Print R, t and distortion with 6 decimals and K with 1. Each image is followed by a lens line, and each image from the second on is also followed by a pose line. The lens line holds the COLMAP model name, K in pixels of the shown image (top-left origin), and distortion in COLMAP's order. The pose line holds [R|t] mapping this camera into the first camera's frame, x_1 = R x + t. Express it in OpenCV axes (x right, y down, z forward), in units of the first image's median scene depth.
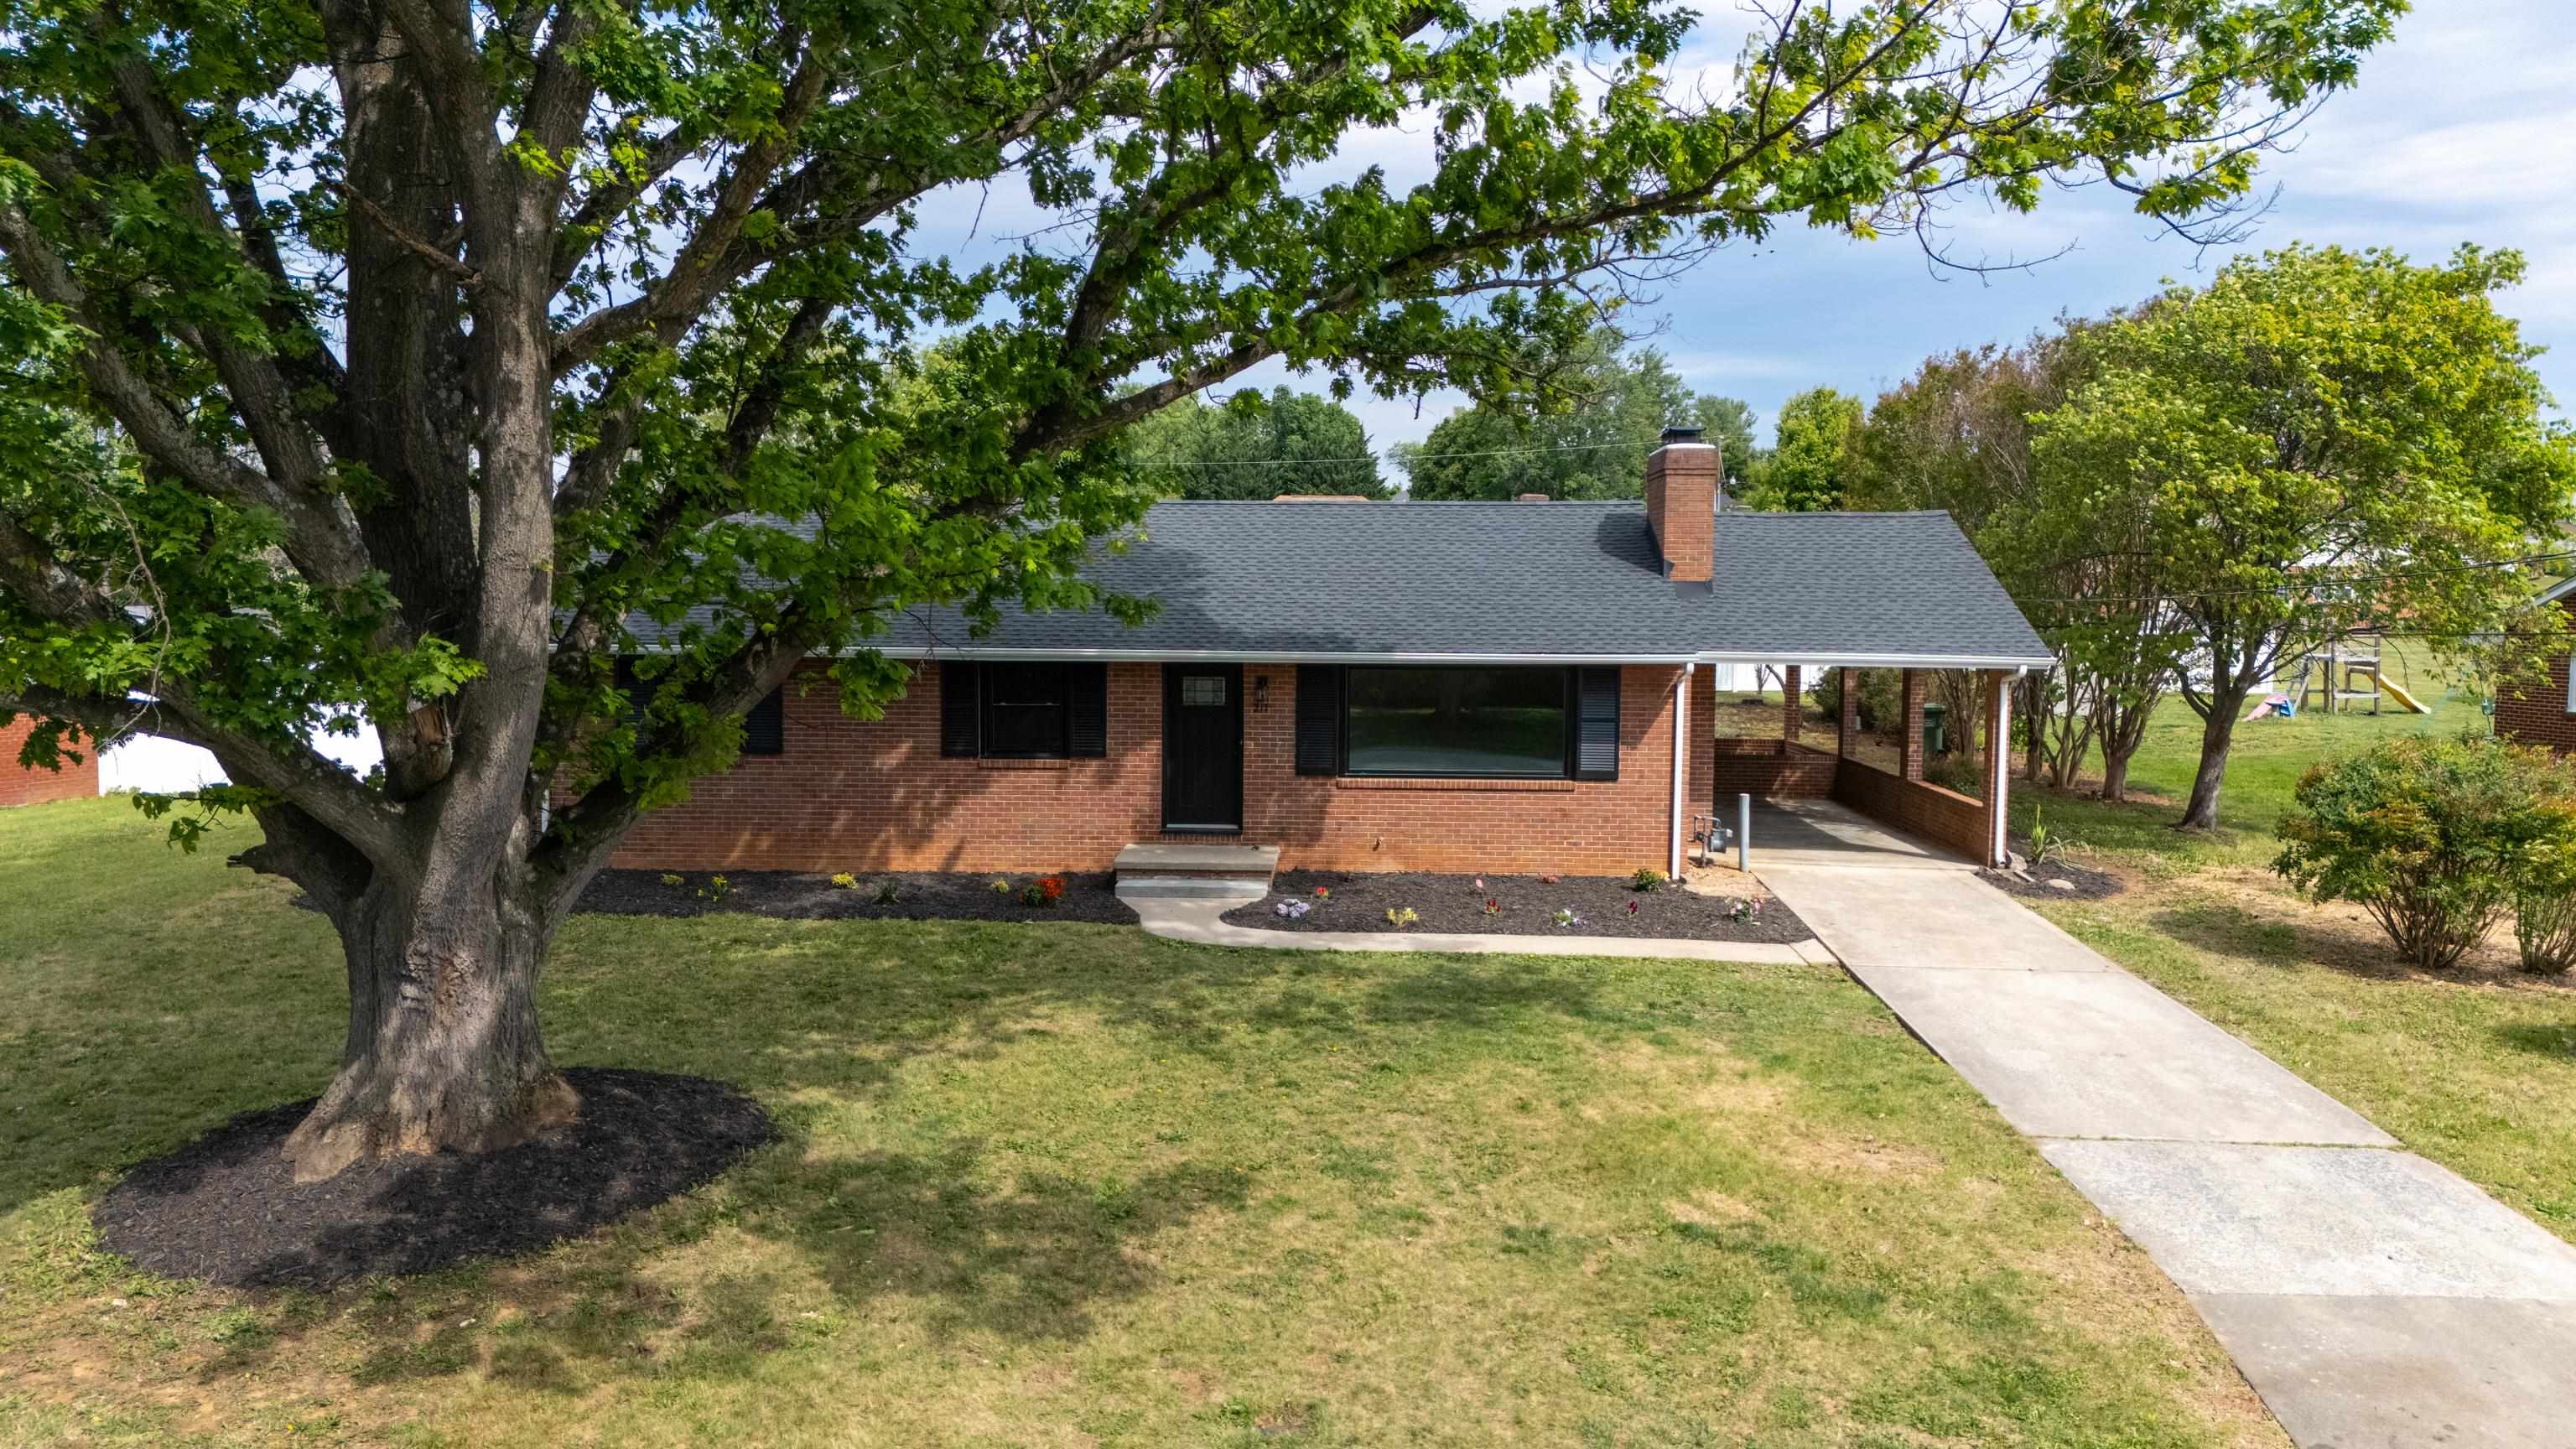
lens RADIAL K [[1907.7, 0, 1285.7], [0, 1907.7, 715.9], [0, 0, 1]] dist [0.067692, -0.060455]
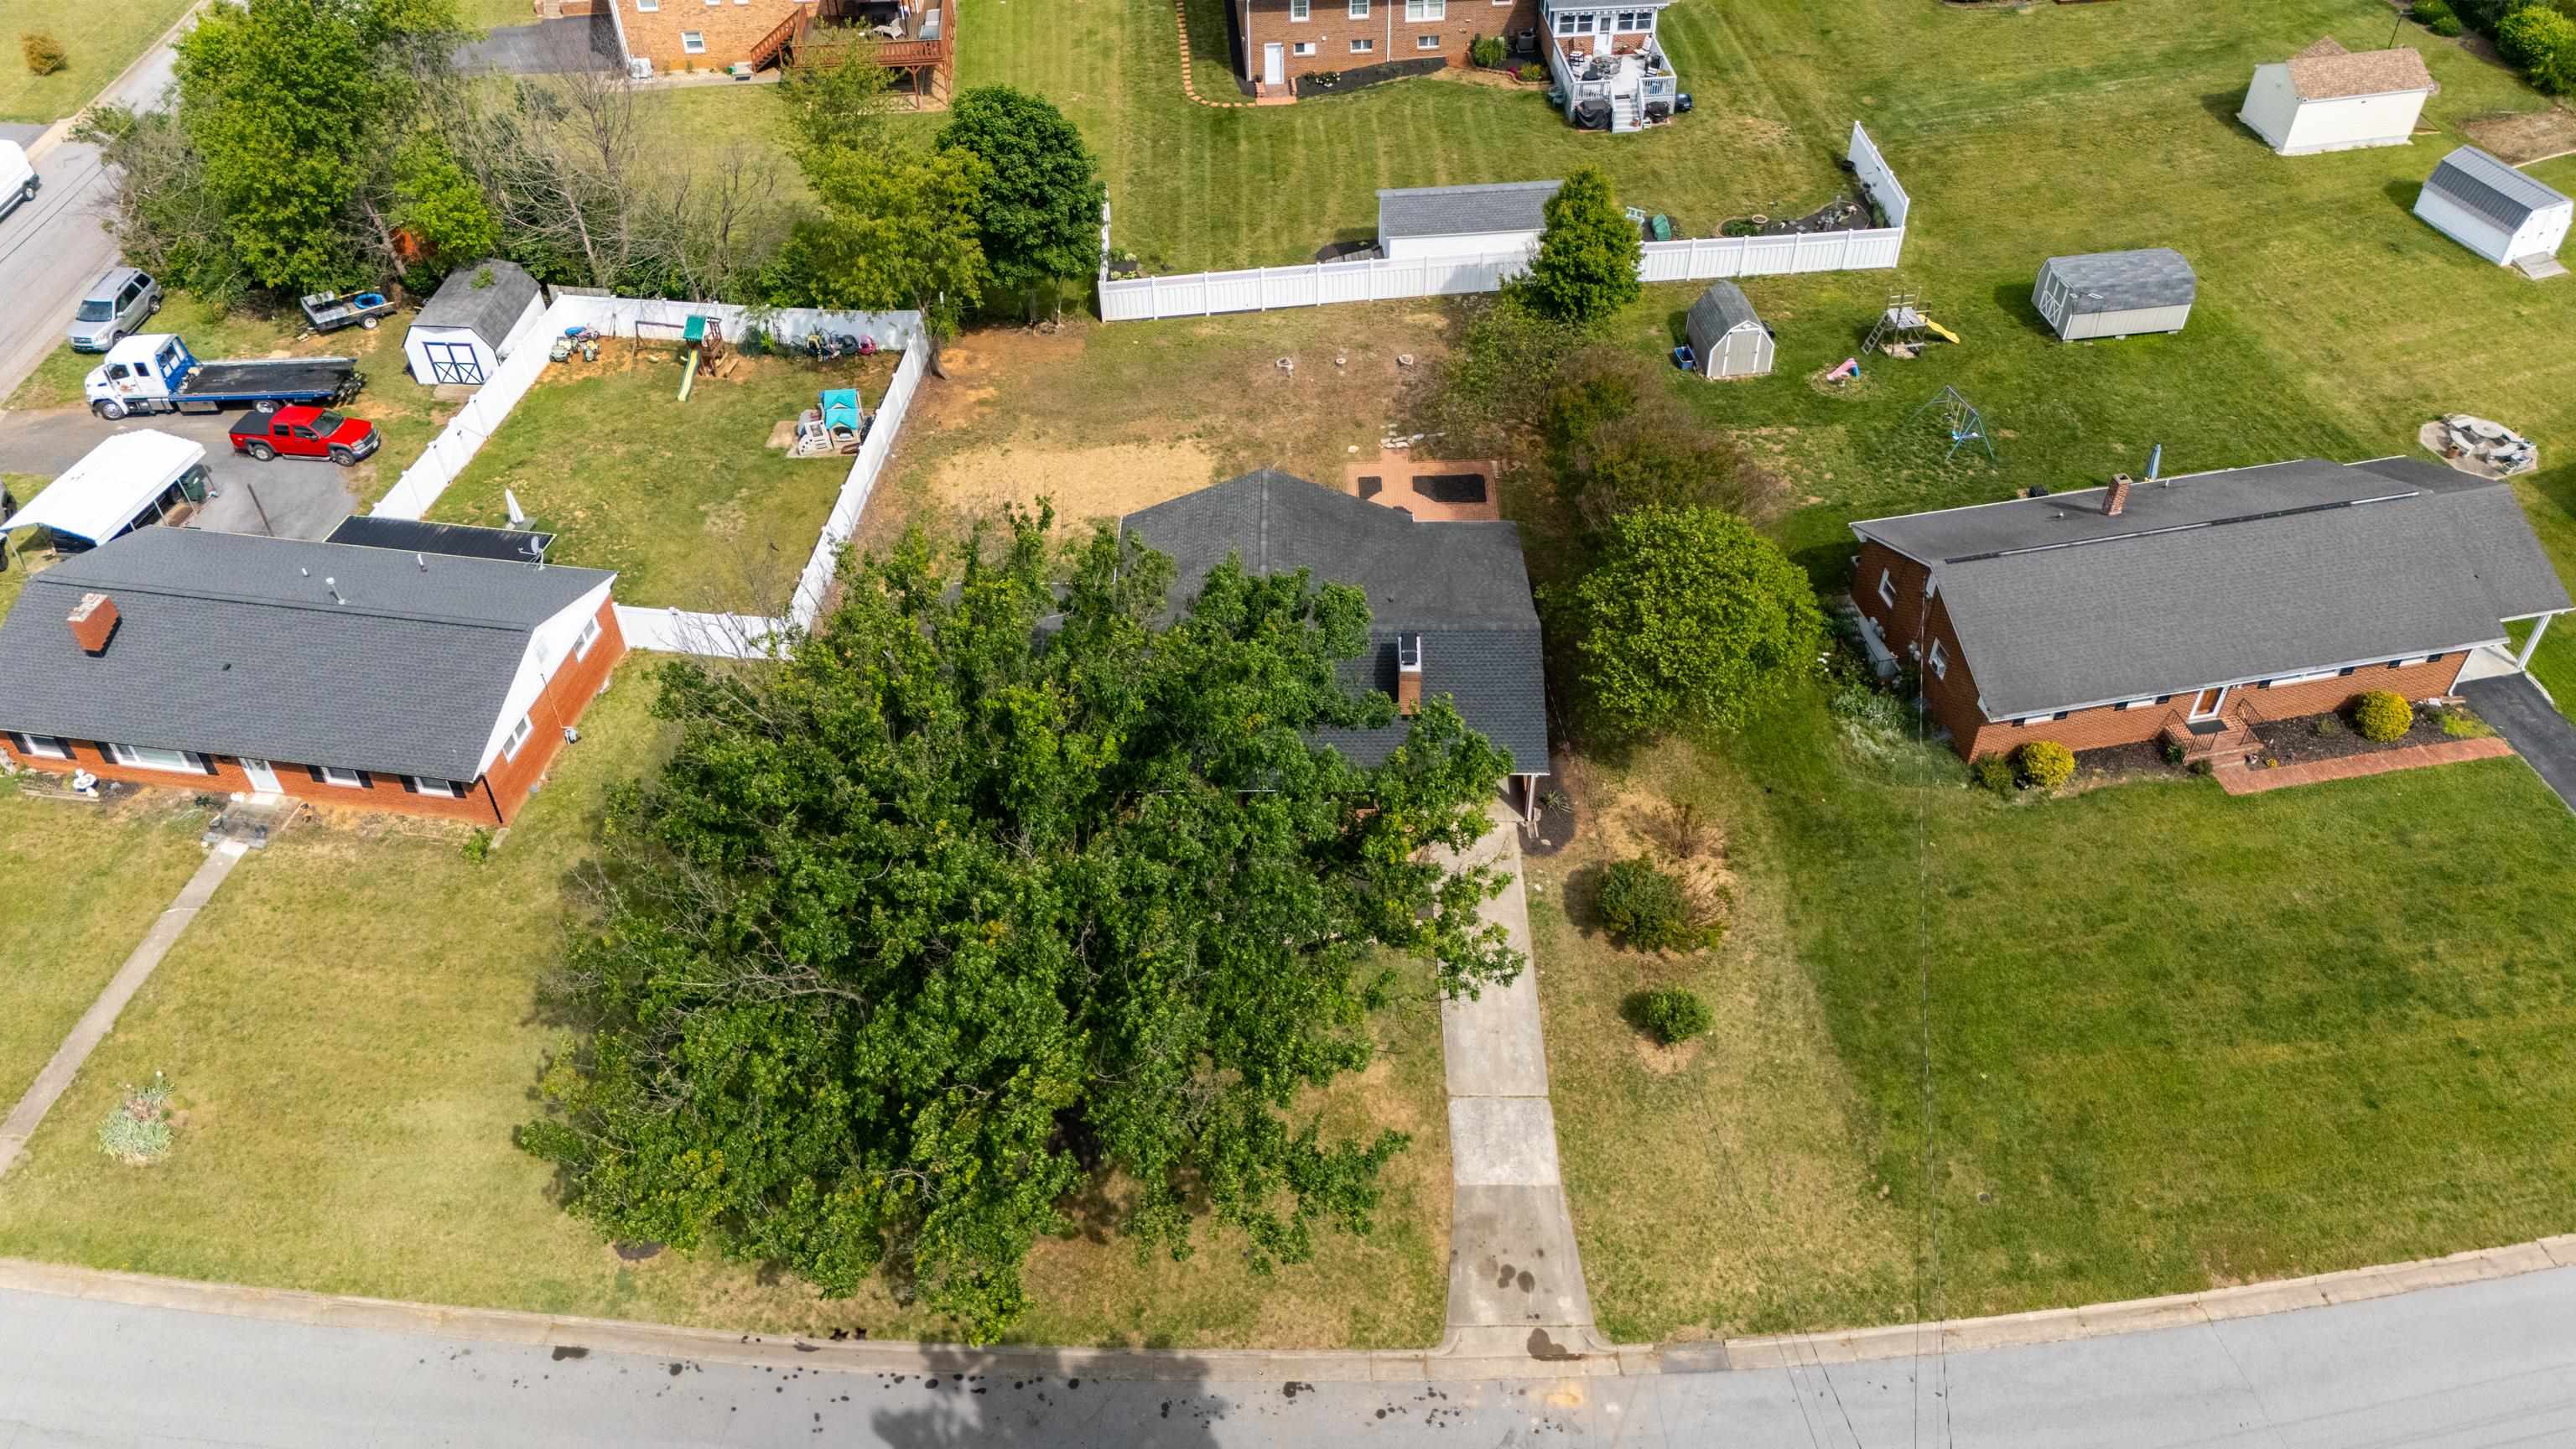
lens RADIAL K [[1907.7, 0, 1285.7], [0, 1907.7, 715.9], [0, 0, 1]] dist [0.067692, -0.060455]
pose [[0.999232, -0.038790, 0.005505, 0.087800], [0.026909, 0.781606, 0.623191, -2.757743], [-0.028476, -0.622565, 0.782050, -1.455700]]
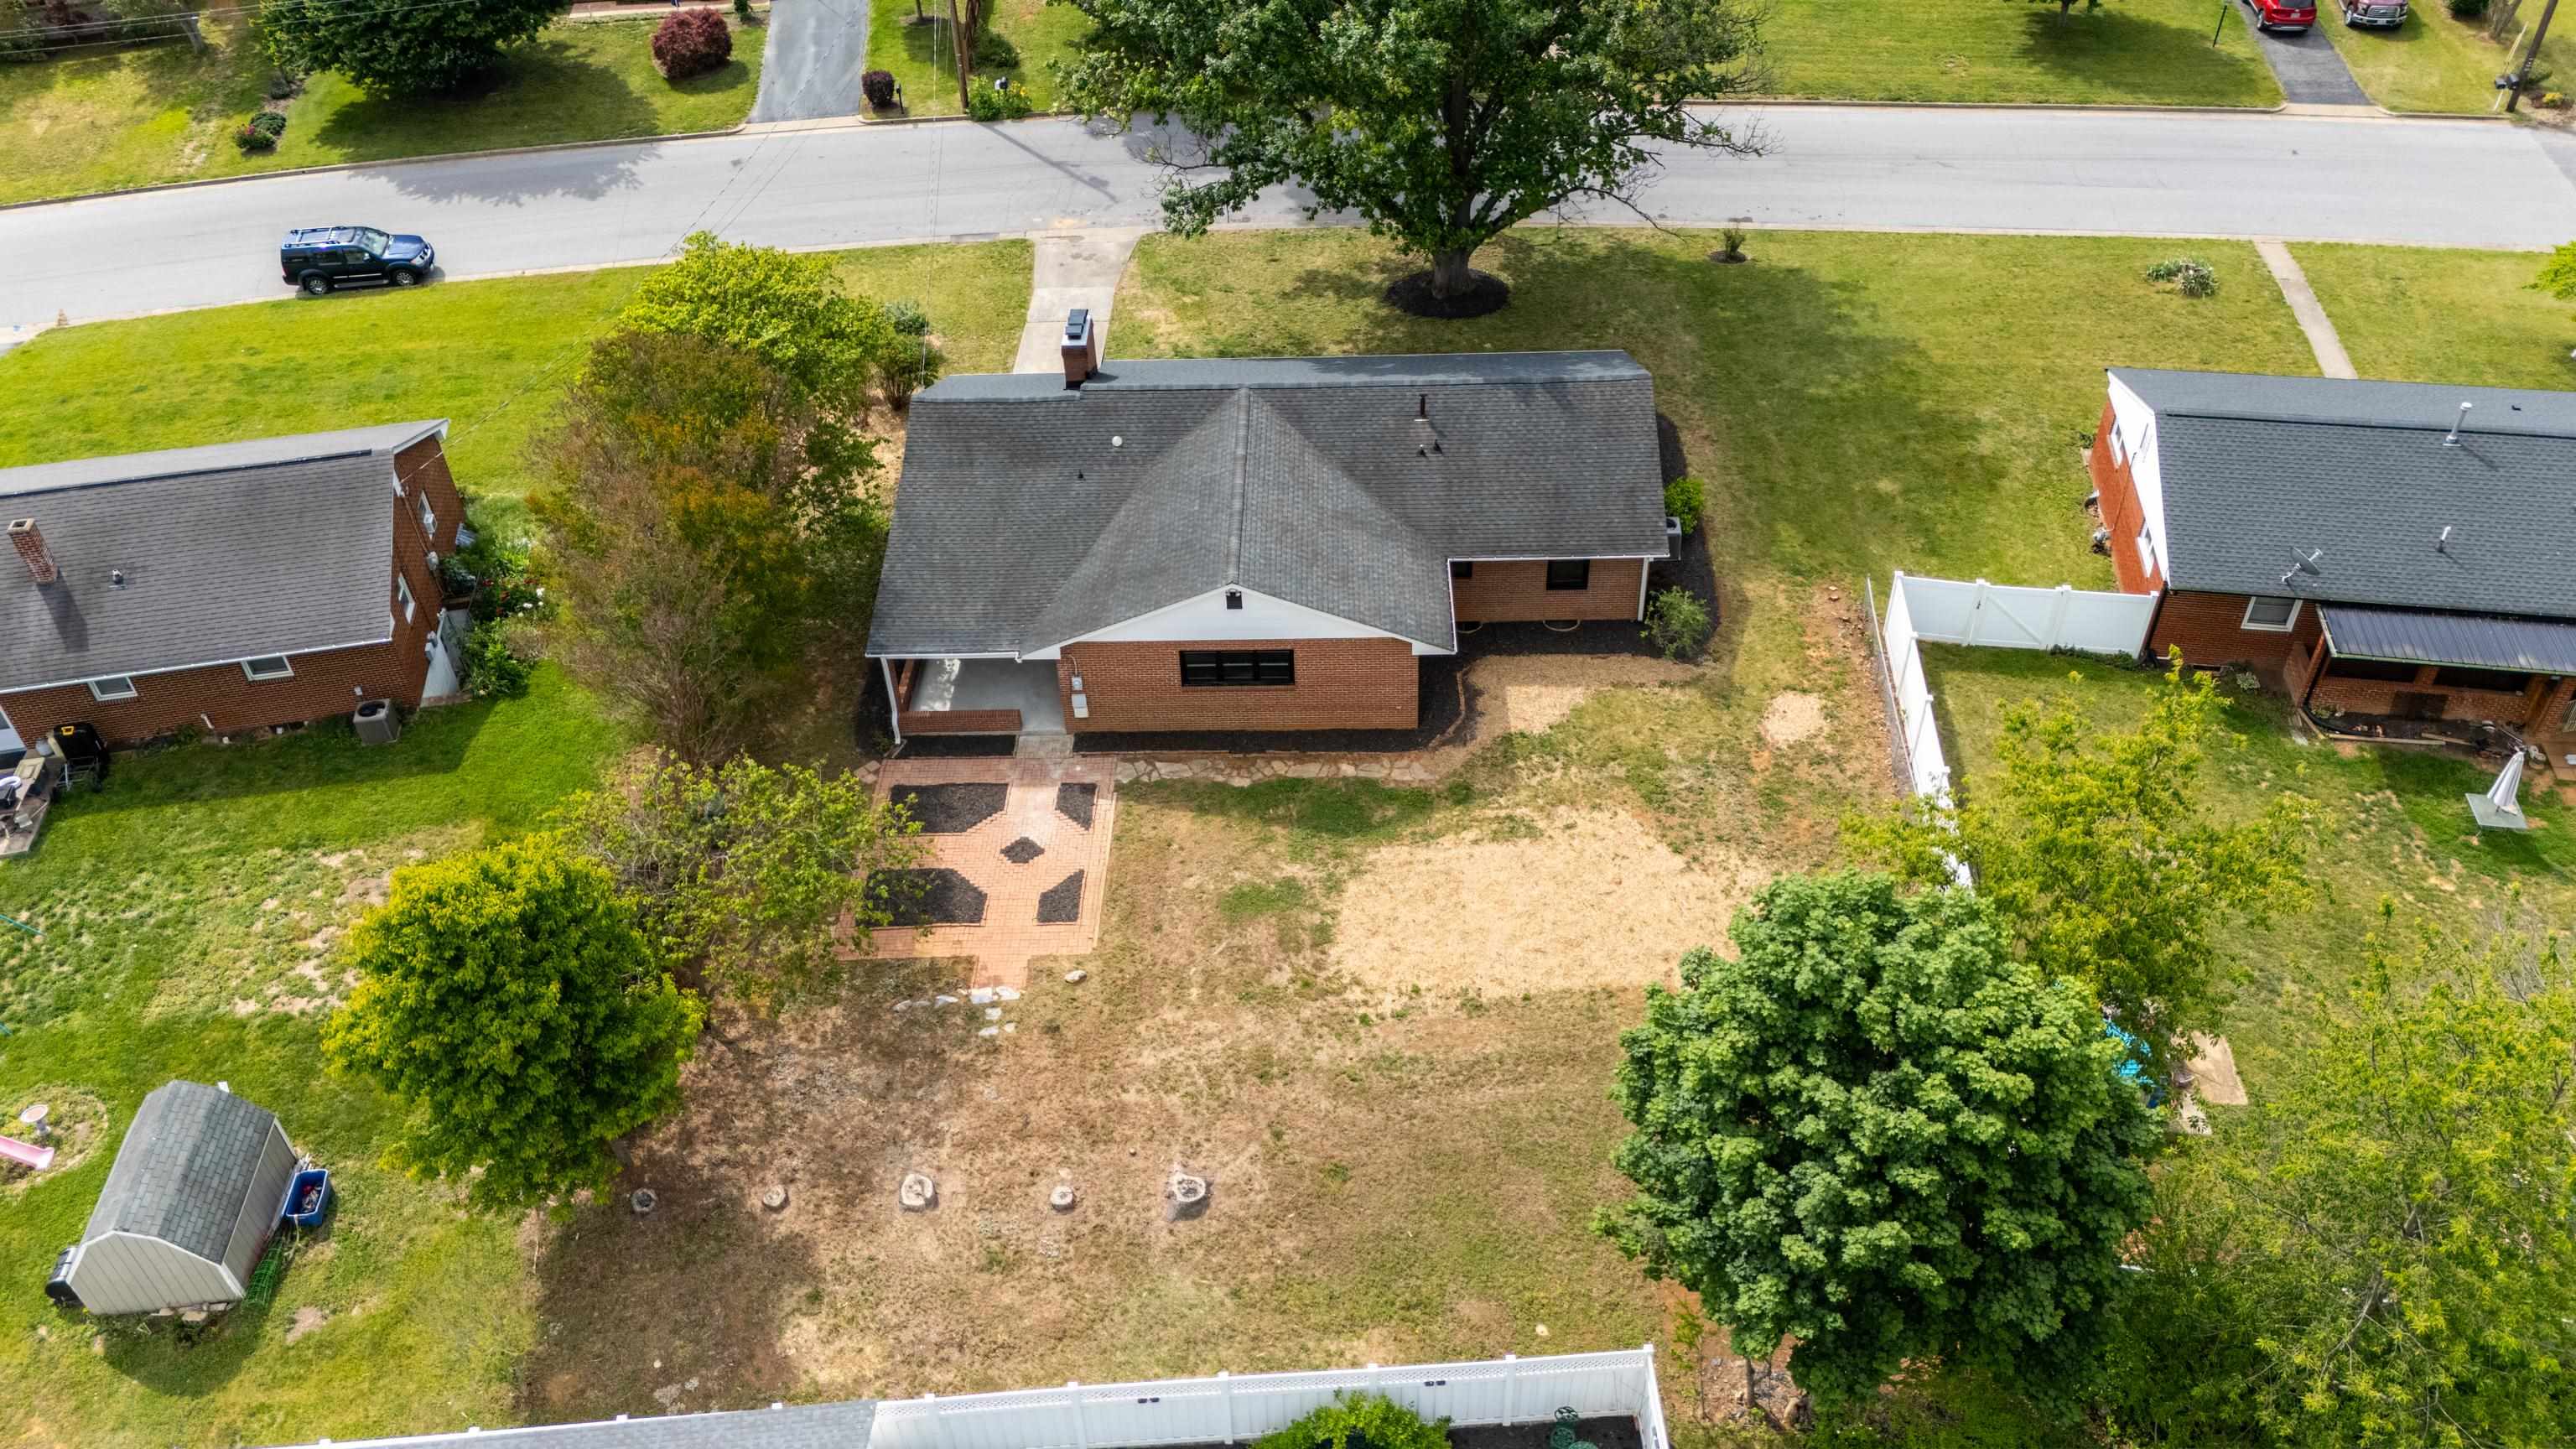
lens RADIAL K [[1907.7, 0, 1285.7], [0, 1907.7, 715.9], [0, 0, 1]] dist [0.067692, -0.060455]
pose [[-0.999561, 0.029338, -0.004138, 0.017075], [0.018517, 0.727616, 0.685735, -2.253715], [0.023129, 0.685357, -0.727840, 5.106839]]
